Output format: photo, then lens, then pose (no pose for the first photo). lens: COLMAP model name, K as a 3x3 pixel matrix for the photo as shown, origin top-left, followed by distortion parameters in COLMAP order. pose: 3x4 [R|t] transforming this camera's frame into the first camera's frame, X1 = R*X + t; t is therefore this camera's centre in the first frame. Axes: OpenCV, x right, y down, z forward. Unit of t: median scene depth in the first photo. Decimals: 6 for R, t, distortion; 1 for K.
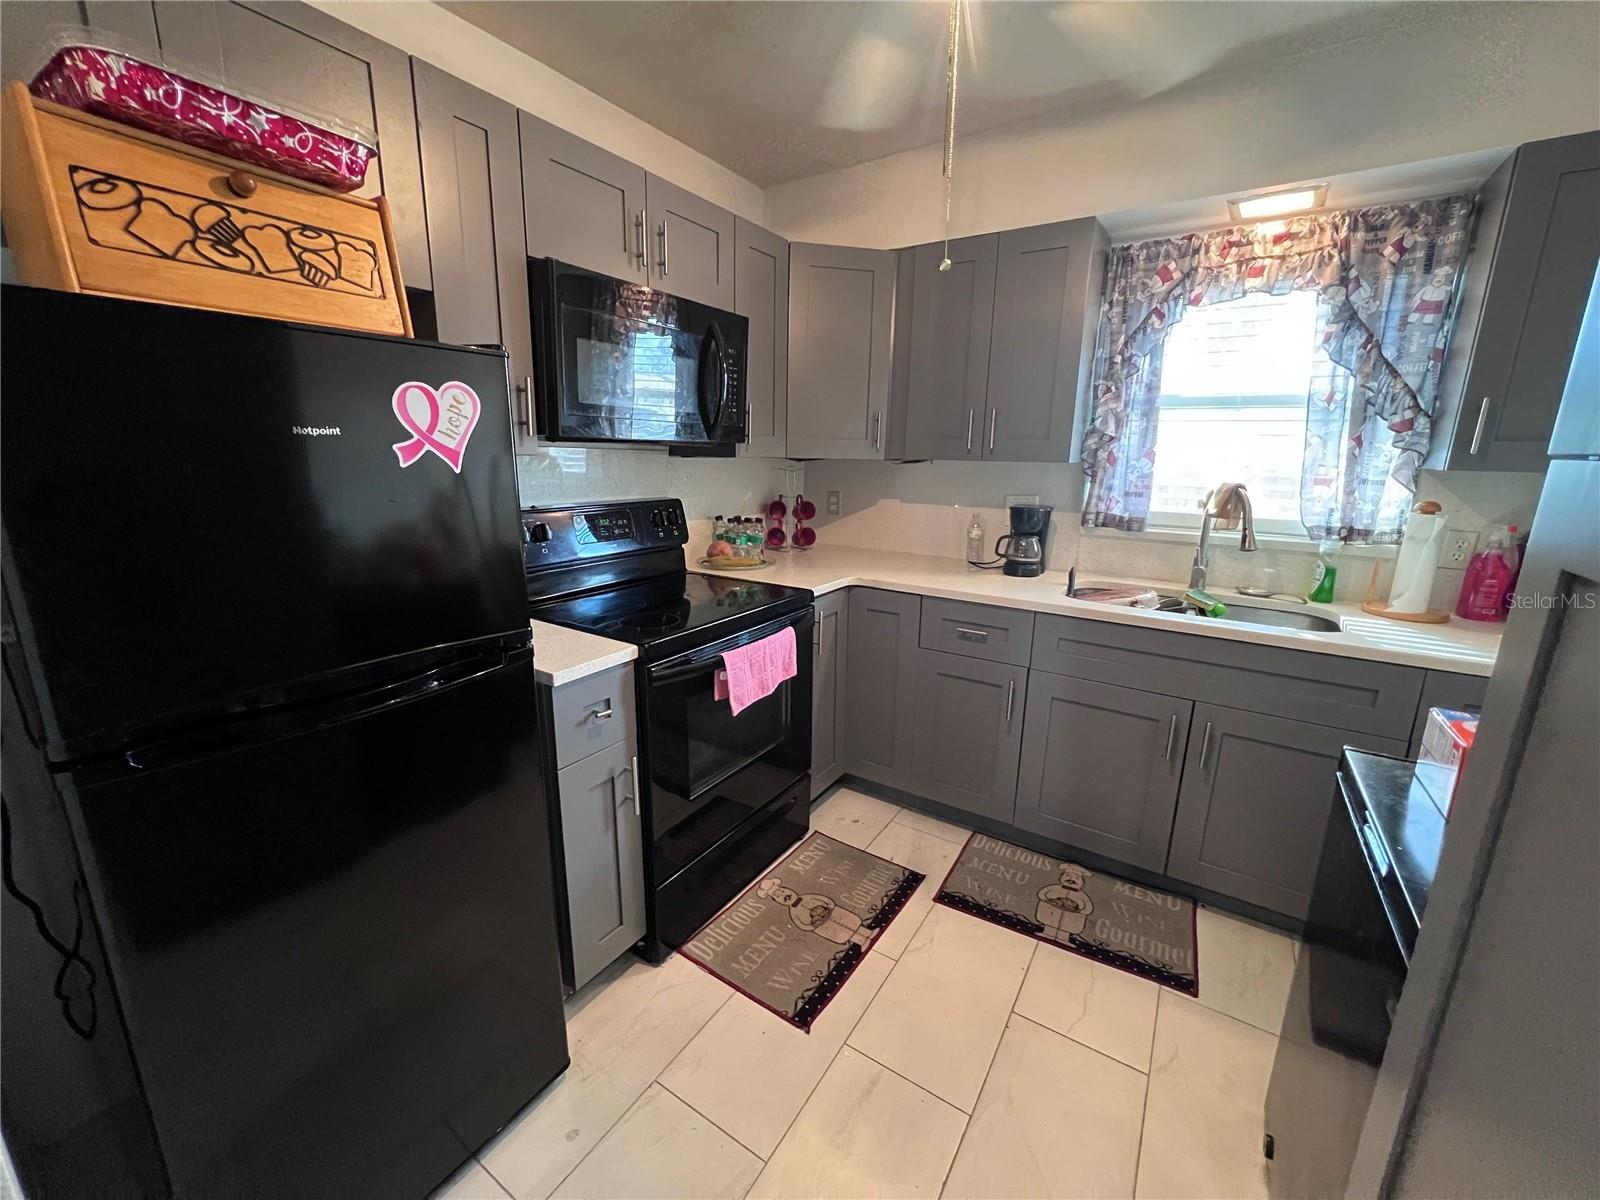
lens RADIAL K [[650.8, 0, 802.4], [0, 650.8, 599.3], [0, 0, 1]] dist [0.001004, -0.000821]
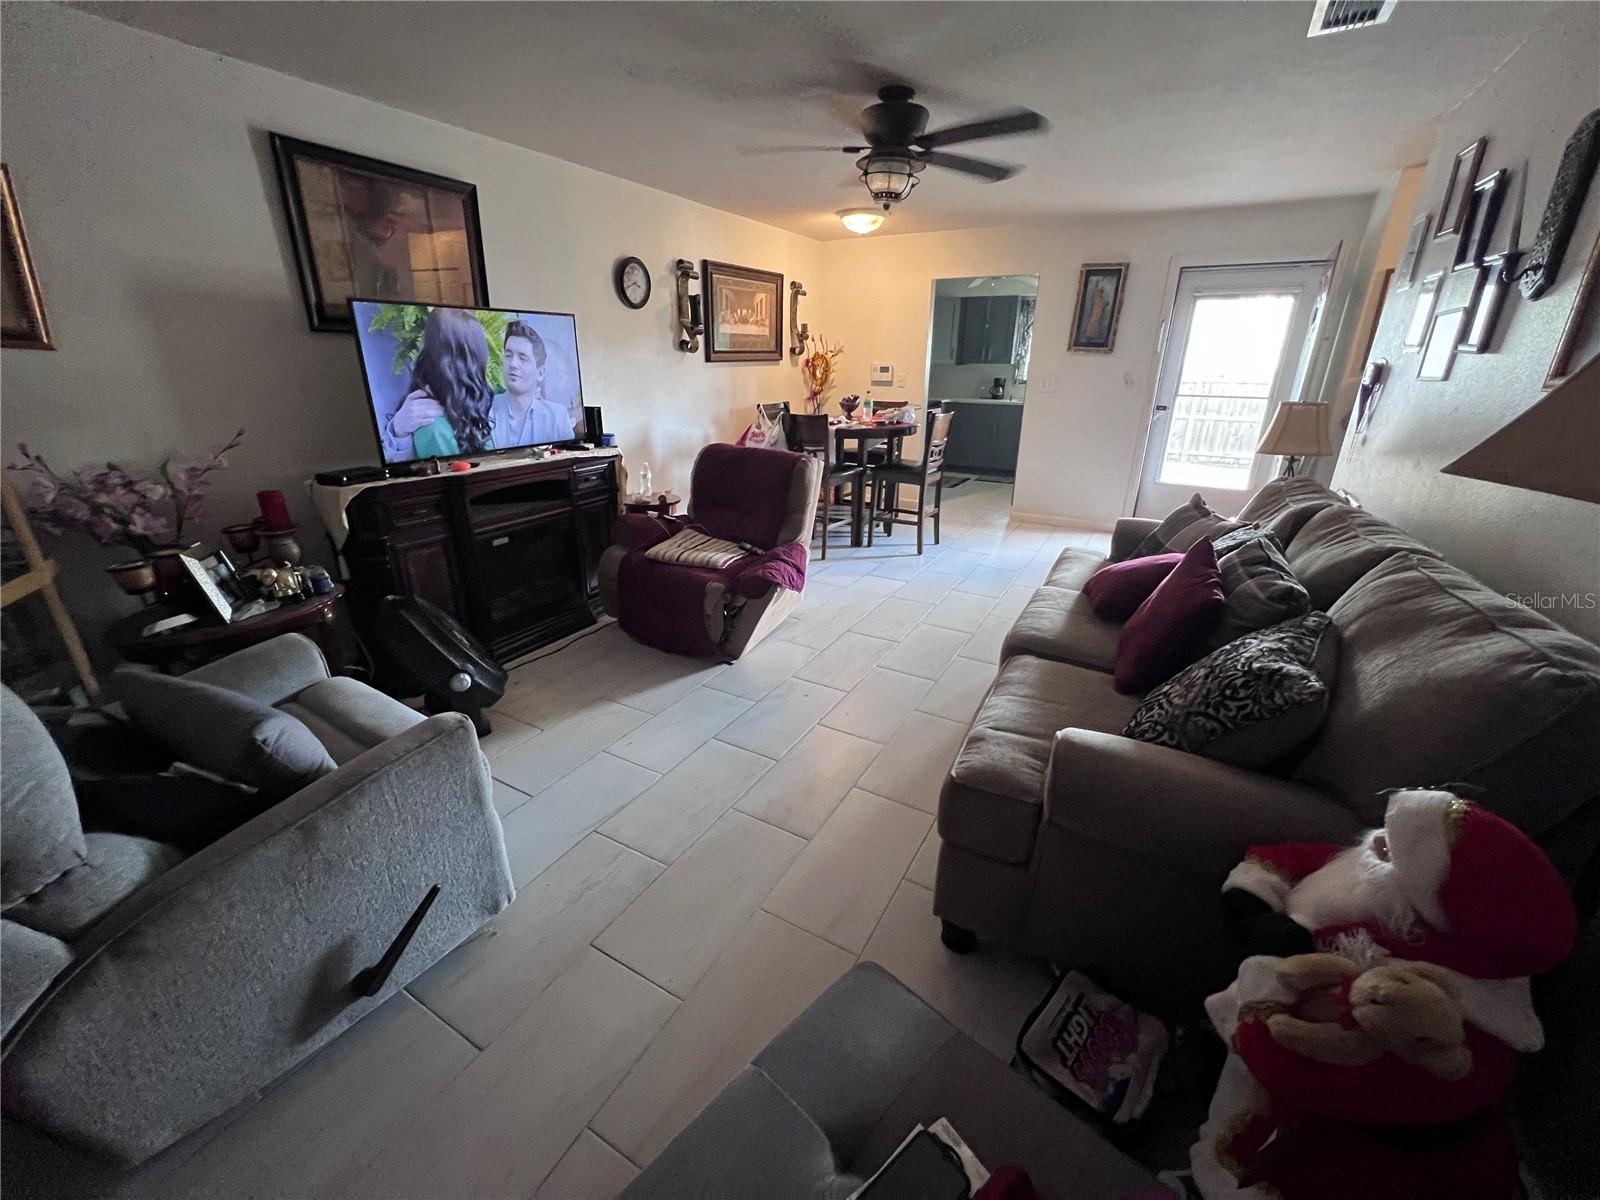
lens RADIAL K [[650.8, 0, 785.9], [0, 650.8, 593.1], [0, 0, 1]] dist [0.001004, -0.000821]
pose [[0.998724, -0.024372, 0.044237, -0.950007], [0.018663, 0.991959, 0.125174, 0.530265], [-0.046932, -0.124188, 0.991148, -2.476982]]
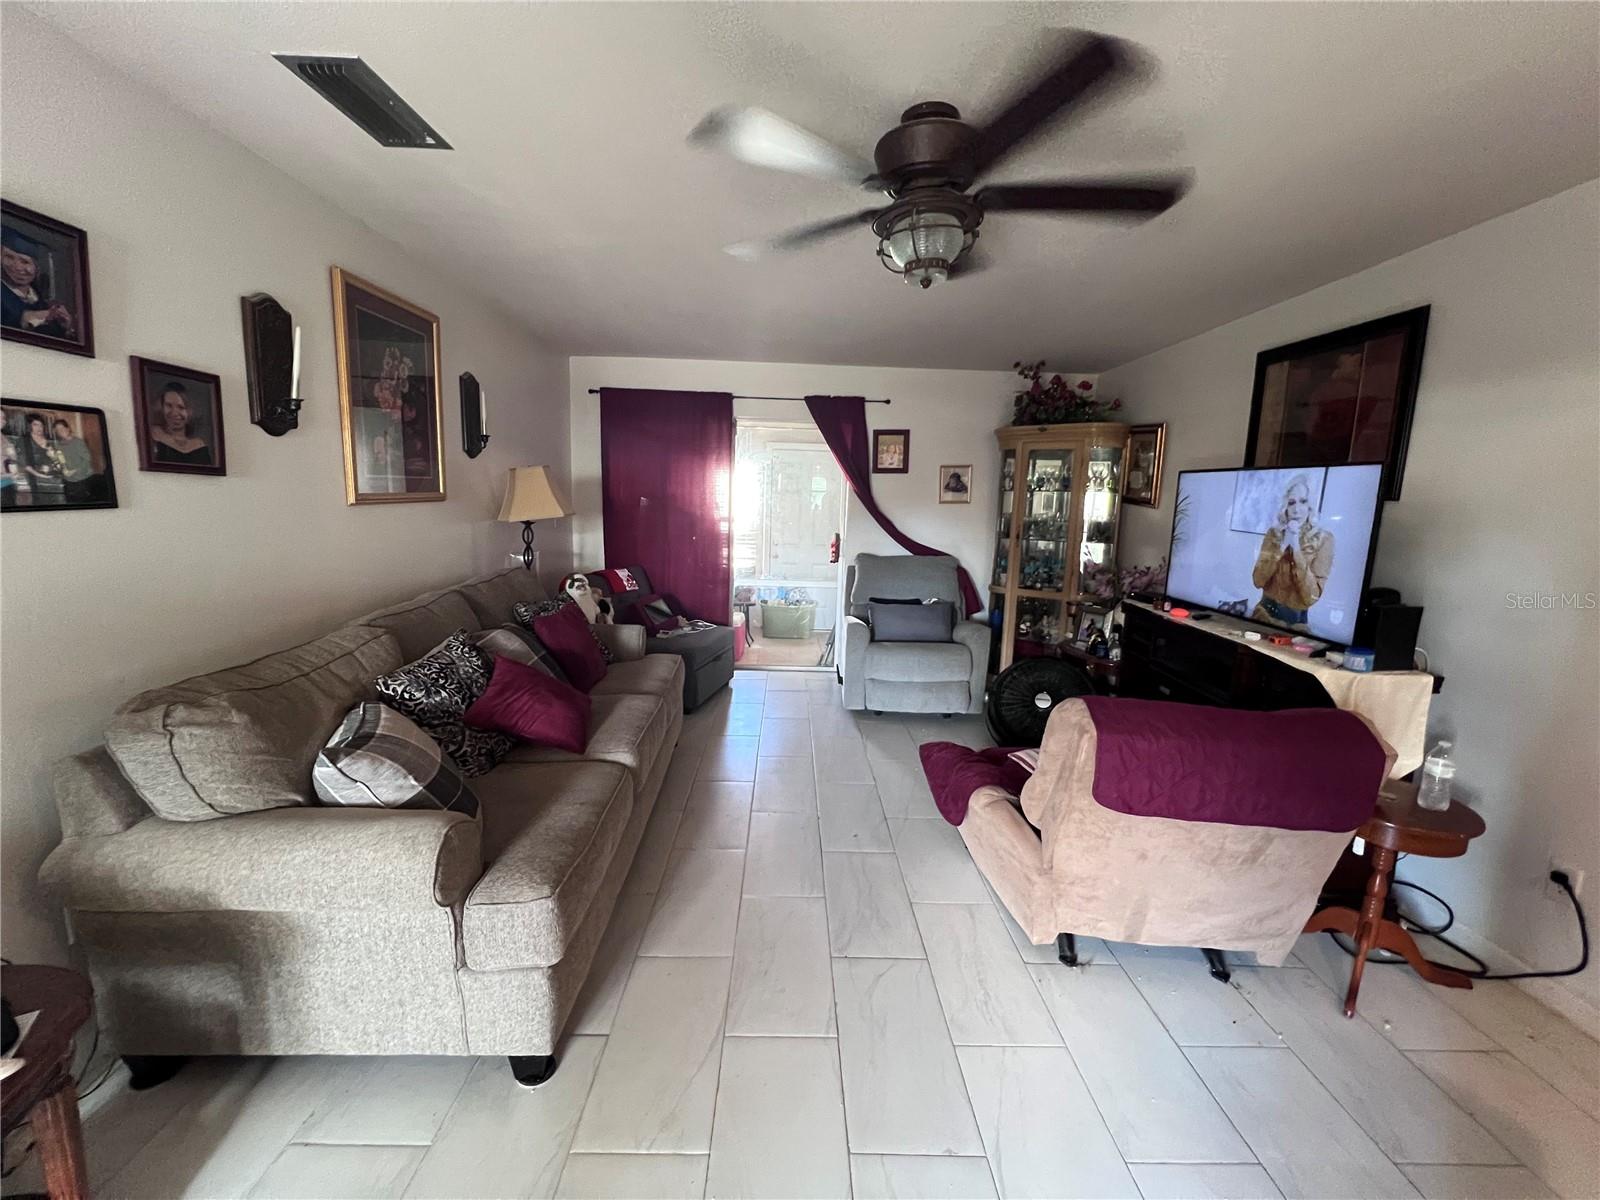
lens RADIAL K [[650.8, 0, 793.0], [0, 650.8, 595.3], [0, 0, 1]] dist [0.001004, -0.000821]
pose [[-0.831242, 0.044421, -0.554133, -0.121534], [-0.170104, 0.928666, 0.329613, 0.099752], [0.529245, 0.368248, -0.764390, -0.594753]]
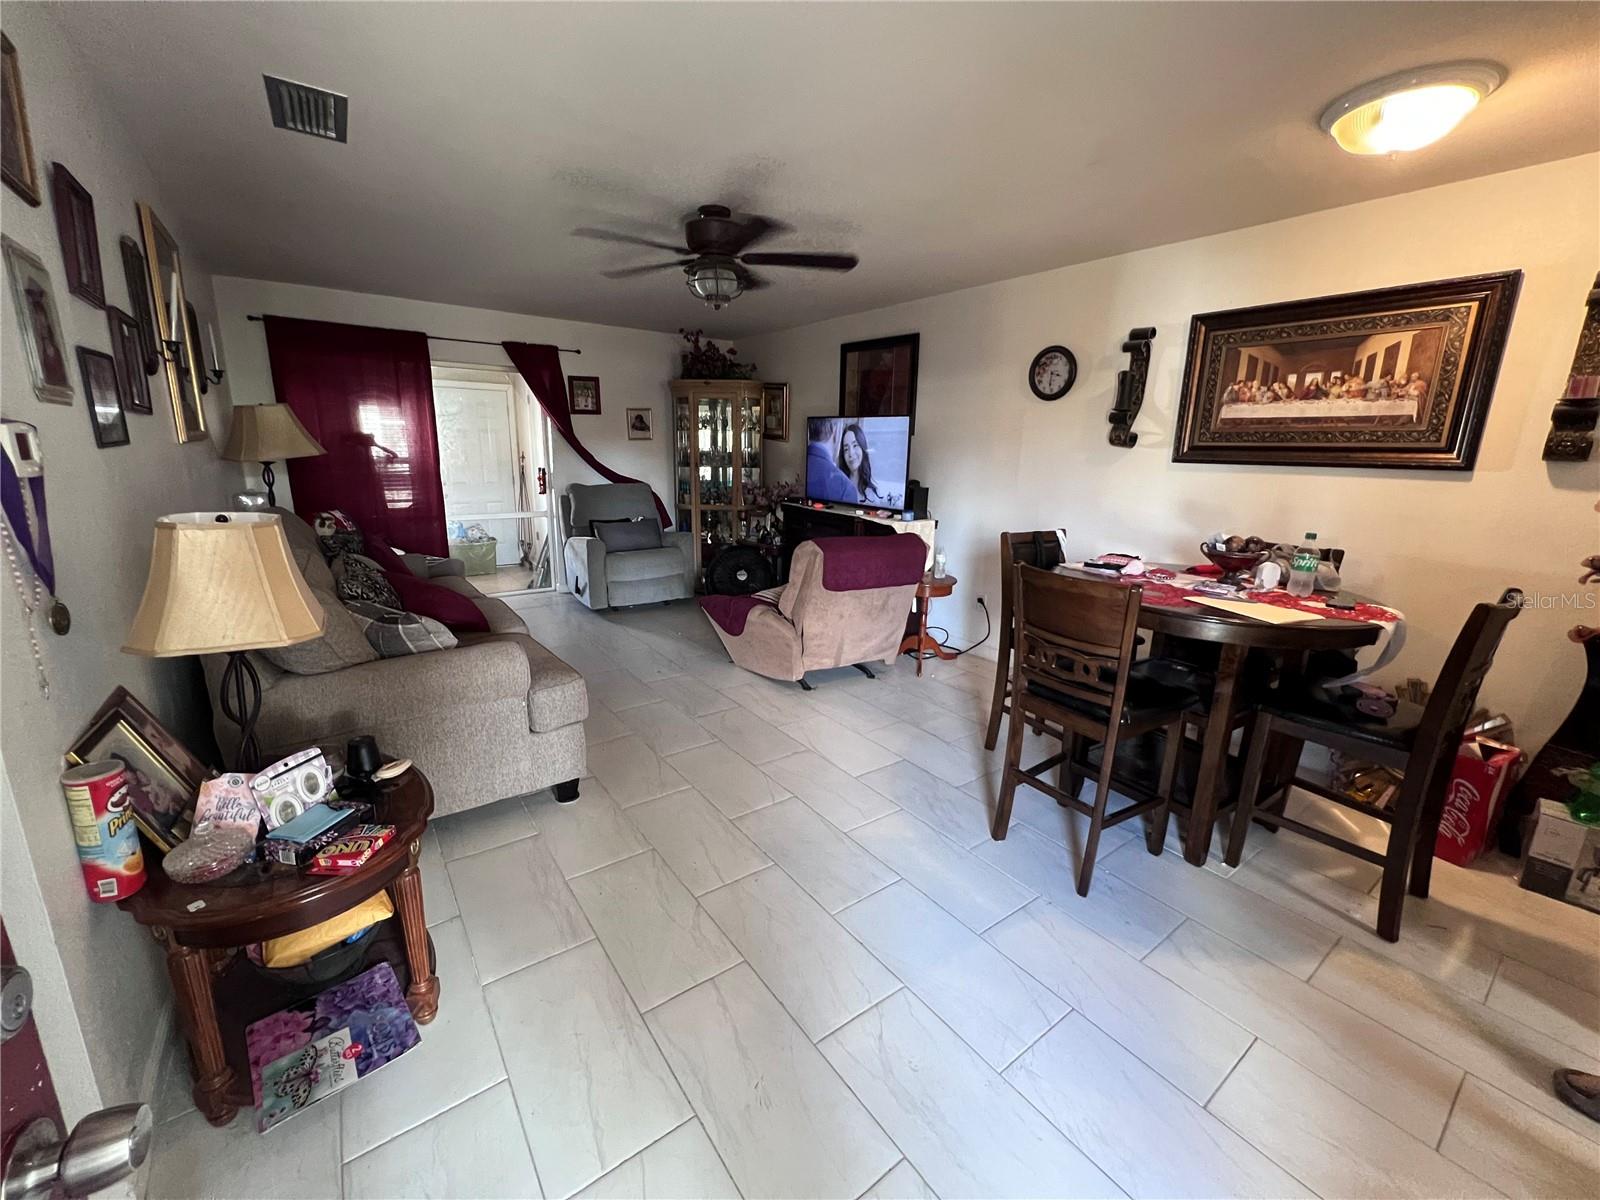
lens RADIAL K [[650.8, 0, 802.9], [0, 650.8, 592.4], [0, 0, 1]] dist [0.001004, -0.000821]
pose [[-0.354773, 0.183883, -0.916691, 0.552205], [-0.242402, 0.928852, 0.280136, 0.109625], [0.902983, 0.321592, -0.284958, -0.513490]]
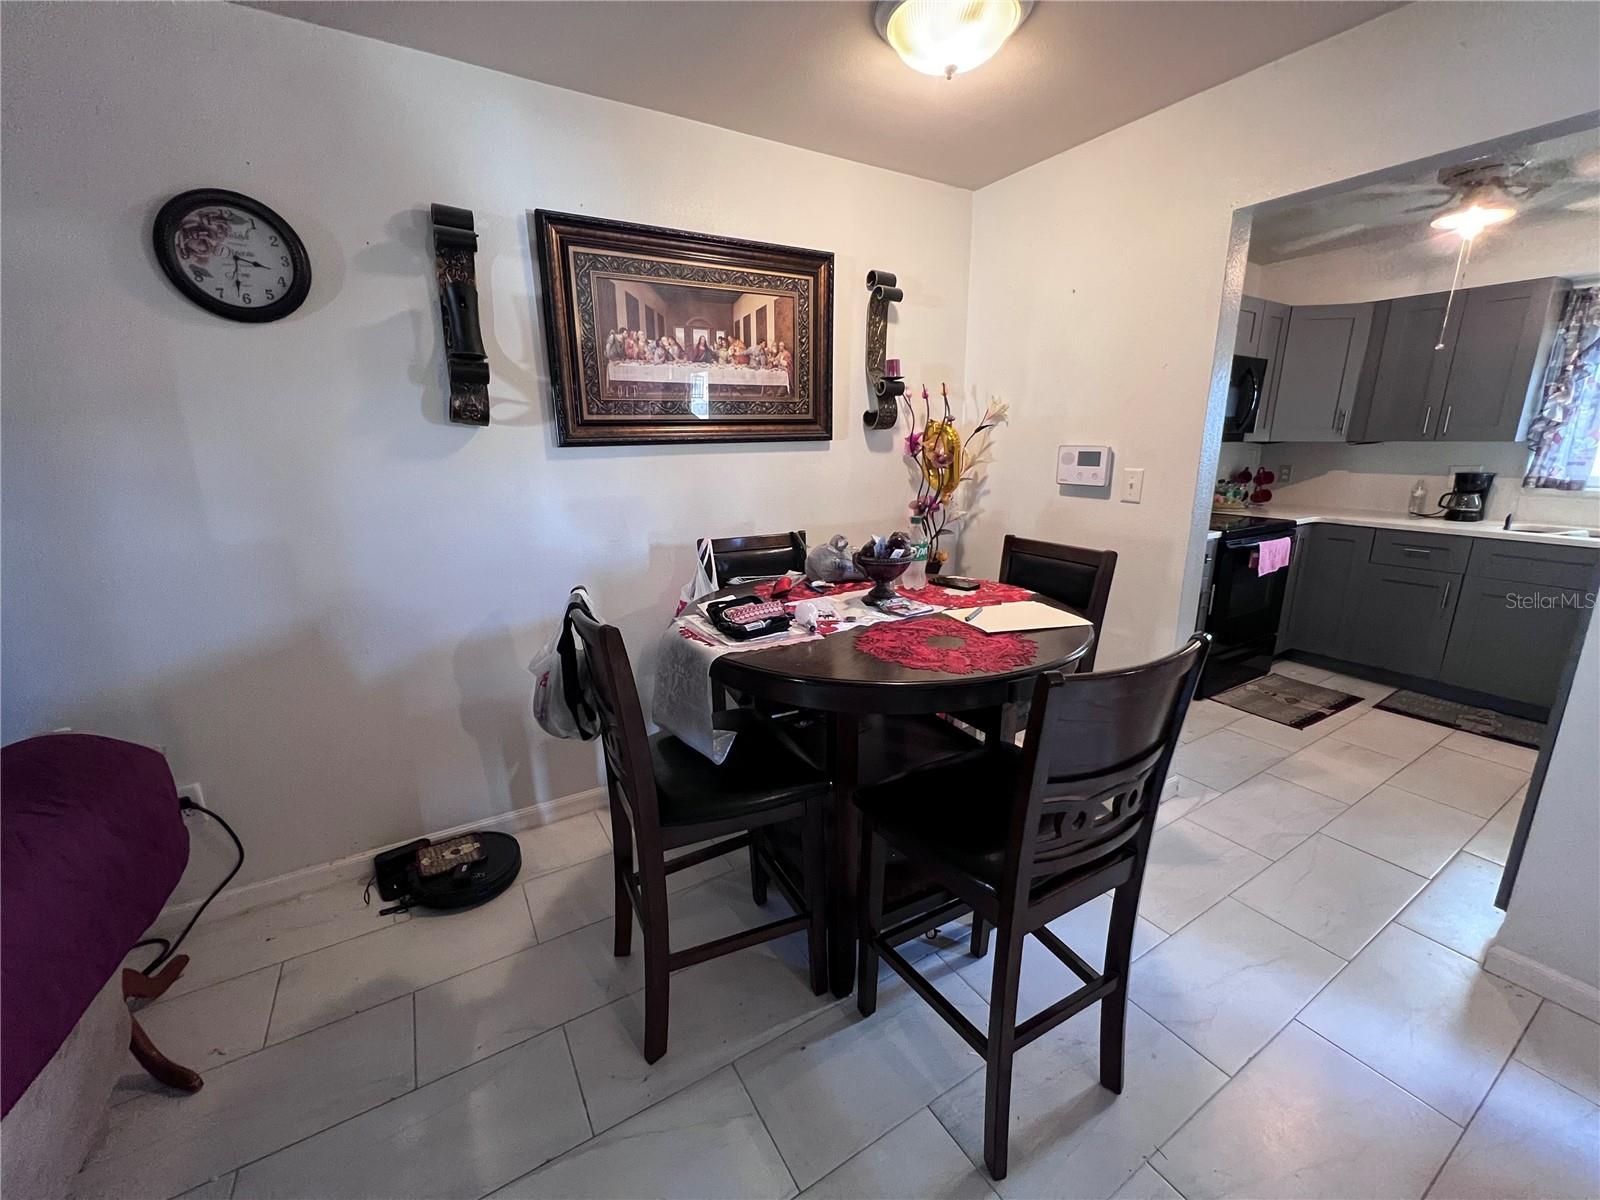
lens RADIAL K [[650.8, 0, 792.6], [0, 650.8, 598.8], [0, 0, 1]] dist [0.001004, -0.000821]
pose [[0.900592, 0.082905, -0.426686, -0.381469], [-0.075822, 0.996555, 0.033595, 0.206770], [0.428001, 0.002097, 0.903776, -0.971976]]
